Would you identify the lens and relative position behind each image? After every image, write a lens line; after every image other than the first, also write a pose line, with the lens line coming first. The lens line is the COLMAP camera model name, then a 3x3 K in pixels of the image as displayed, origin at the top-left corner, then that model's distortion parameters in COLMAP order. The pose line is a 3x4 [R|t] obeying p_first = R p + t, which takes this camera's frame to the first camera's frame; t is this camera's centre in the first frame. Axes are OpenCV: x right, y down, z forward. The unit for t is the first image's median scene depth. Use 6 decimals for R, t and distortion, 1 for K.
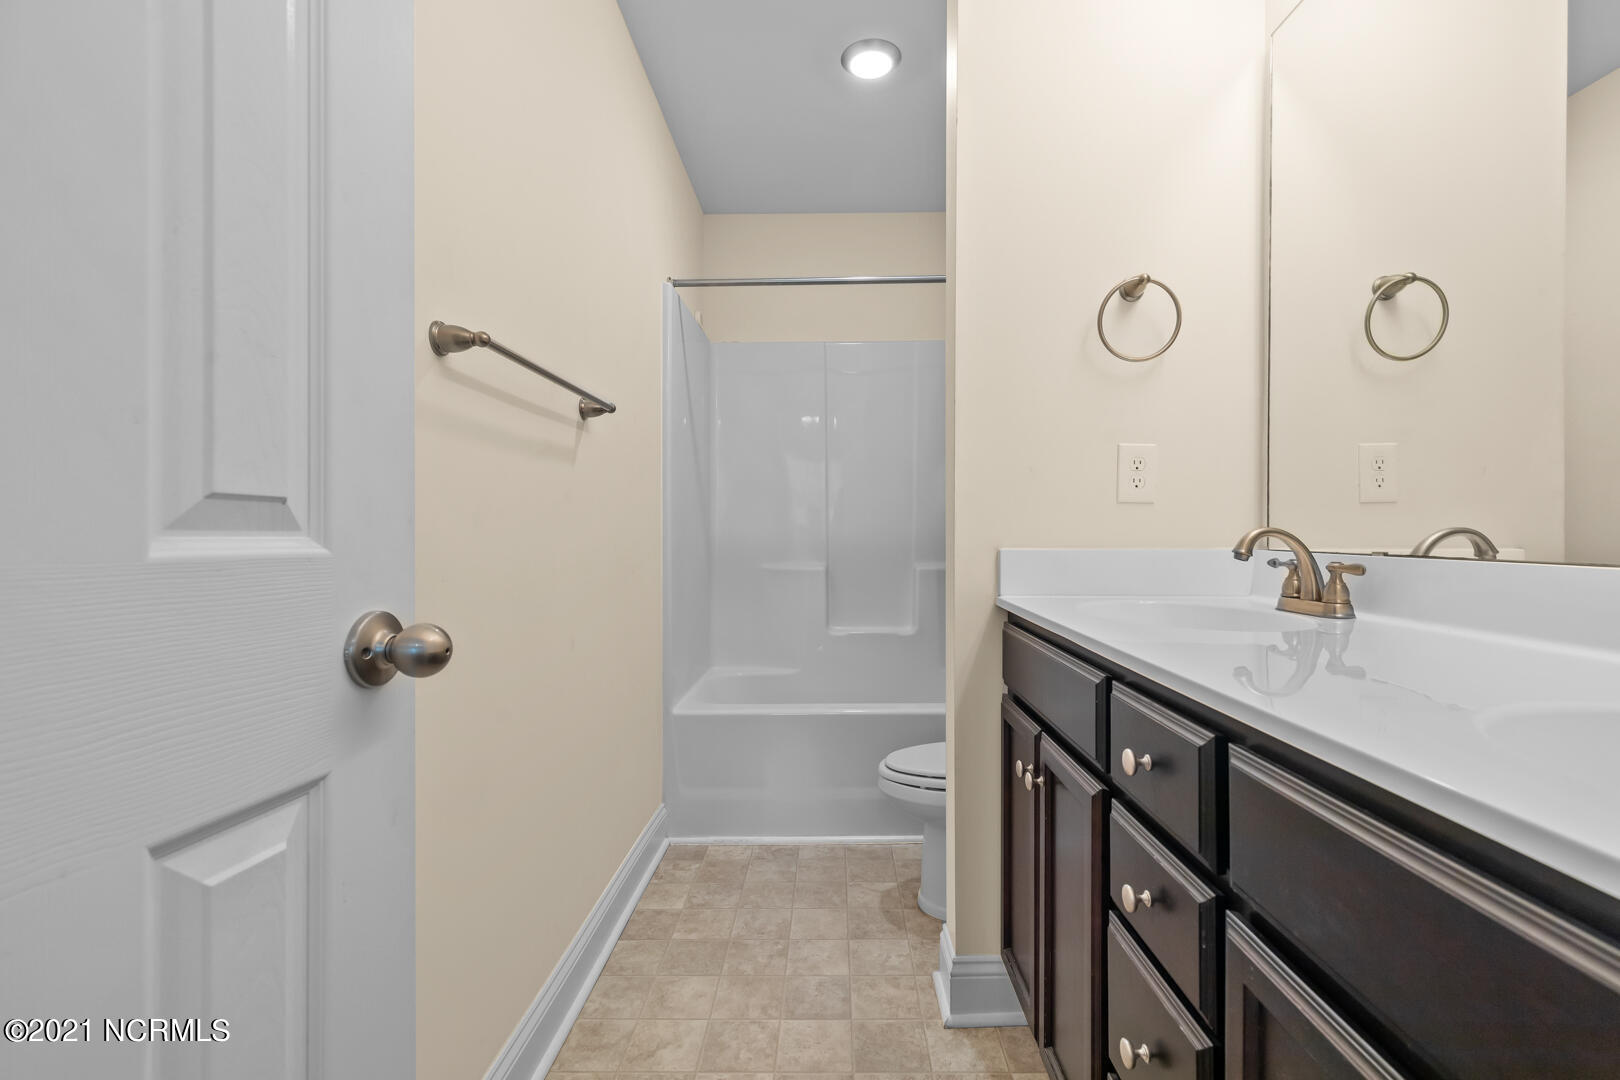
lens RADIAL K [[724.3, 0, 856.8], [0, 724.3, 544.2], [0, 0, 1]] dist [0.007600, -0.000817]
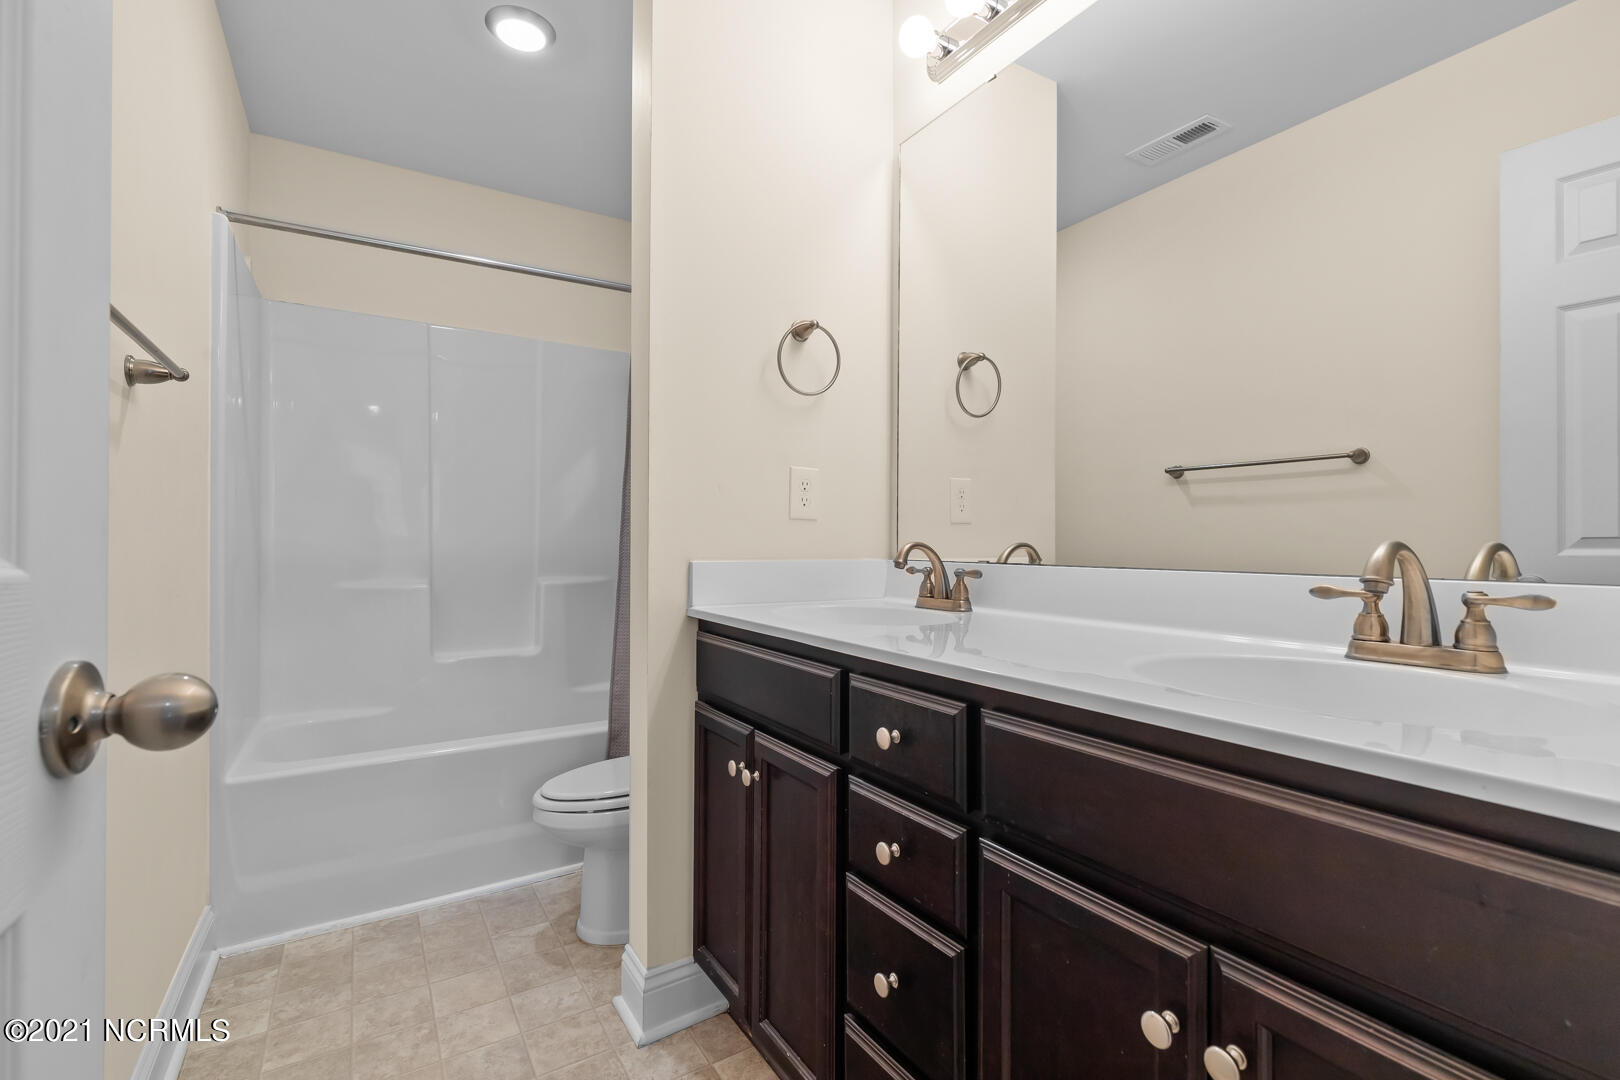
lens RADIAL K [[724.3, 0, 833.6], [0, 724.3, 550.9], [0, 0, 1]] dist [0.007600, -0.000817]
pose [[0.841628, -0.001640, 0.540056, -0.187274], [0.005578, 0.999968, -0.005655, -0.000912], [-0.540029, 0.007772, 0.841610, 0.022085]]
